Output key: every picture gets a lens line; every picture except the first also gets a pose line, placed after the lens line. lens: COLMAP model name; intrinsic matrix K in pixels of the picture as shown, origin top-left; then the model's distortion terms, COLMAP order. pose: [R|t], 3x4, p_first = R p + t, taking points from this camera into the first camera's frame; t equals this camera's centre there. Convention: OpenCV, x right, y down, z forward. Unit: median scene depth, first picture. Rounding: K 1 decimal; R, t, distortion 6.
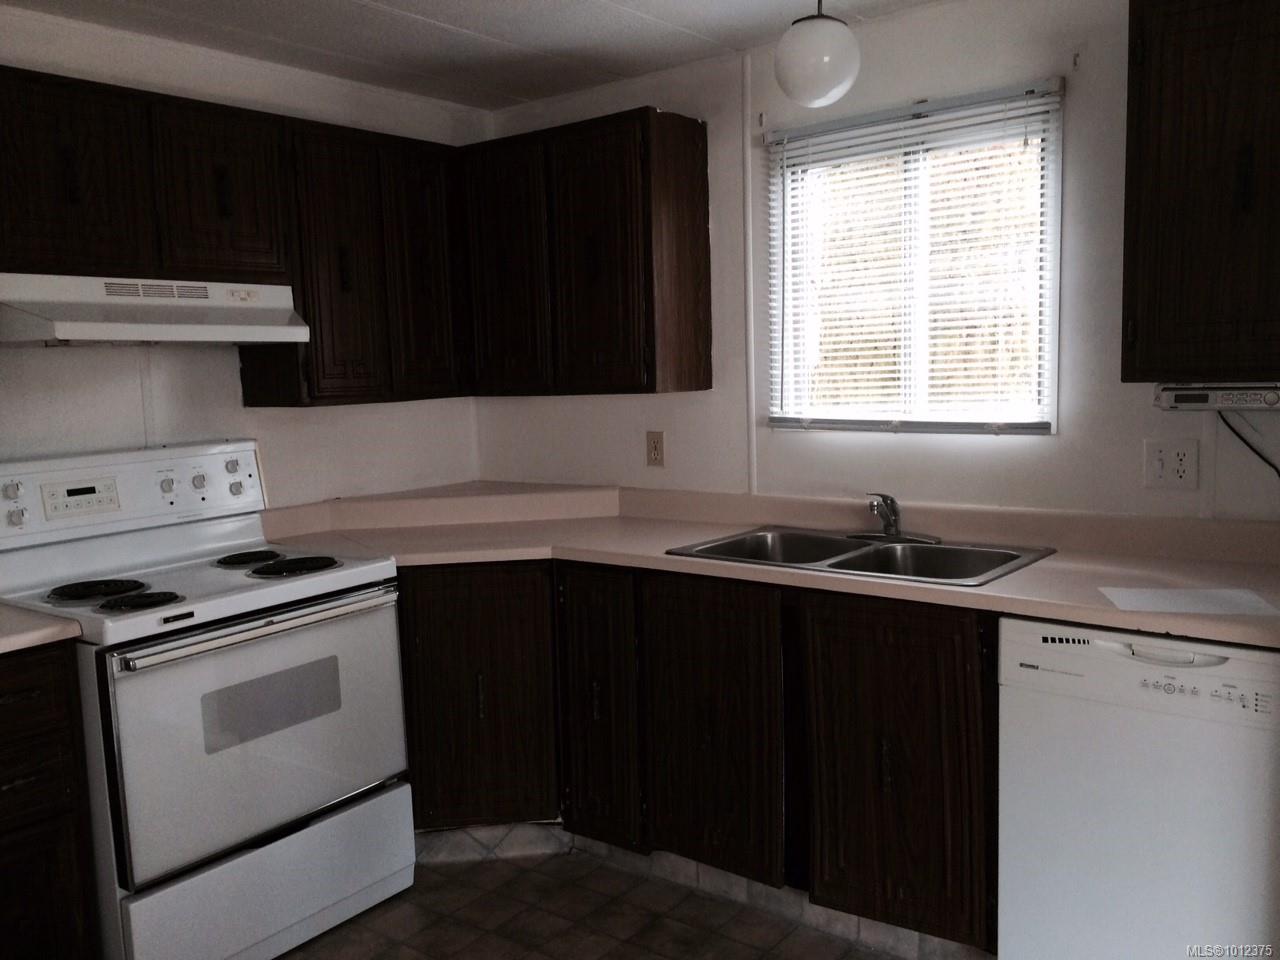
lens RADIAL K [[1117.6, 0, 640.0], [0, 1117.6, 480.0], [0, 0, 1]] dist [0.110578, -0.144118]
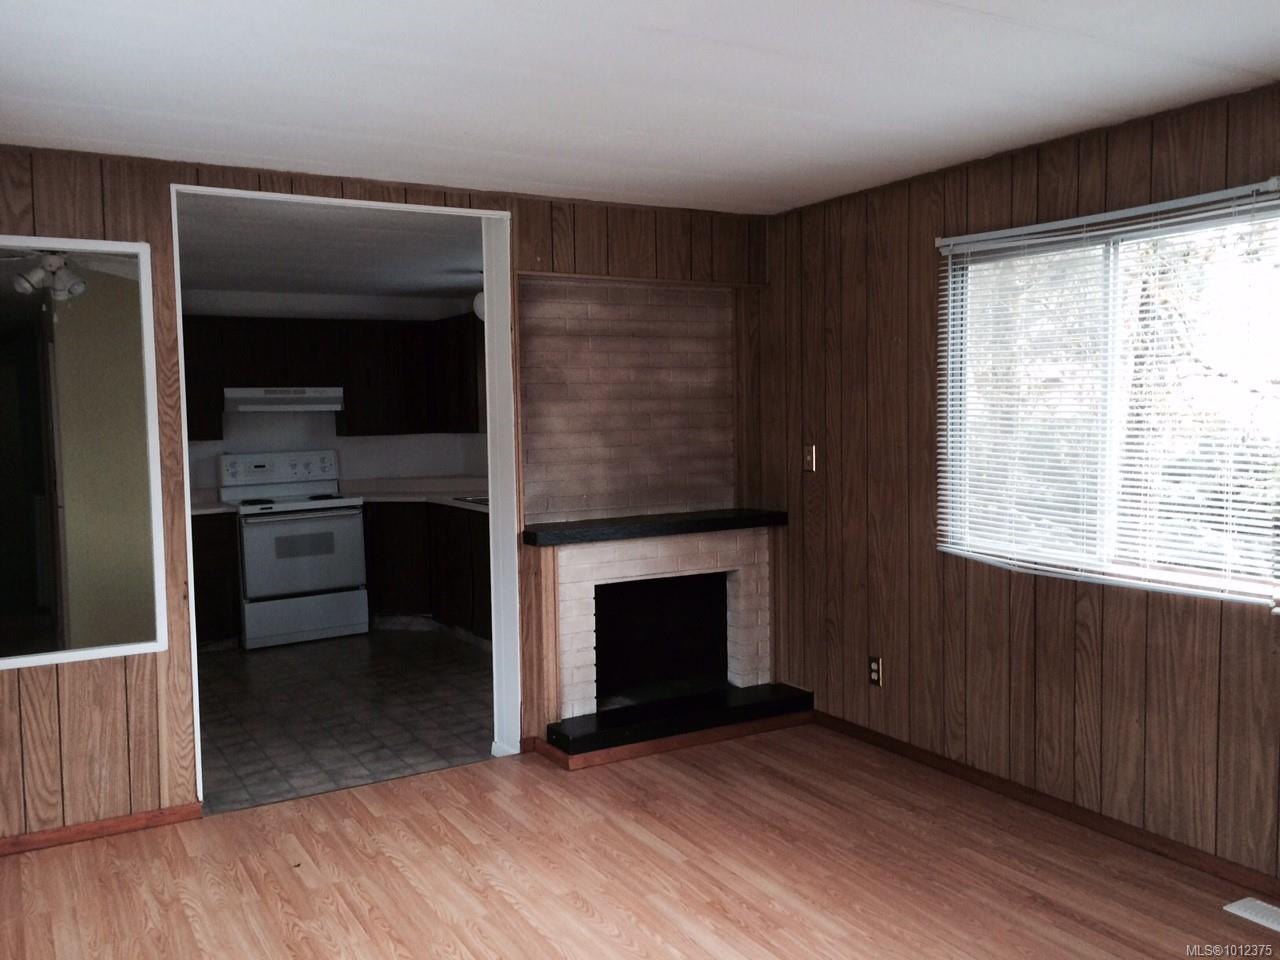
lens RADIAL K [[1117.6, 0, 640.0], [0, 1117.6, 480.0], [0, 0, 1]] dist [0.110578, -0.144118]
pose [[0.925883, 0.035742, -0.376116, 1.293506], [-0.047276, 0.998651, -0.021478, 0.055104], [0.374841, 0.037667, 0.926323, -1.085219]]
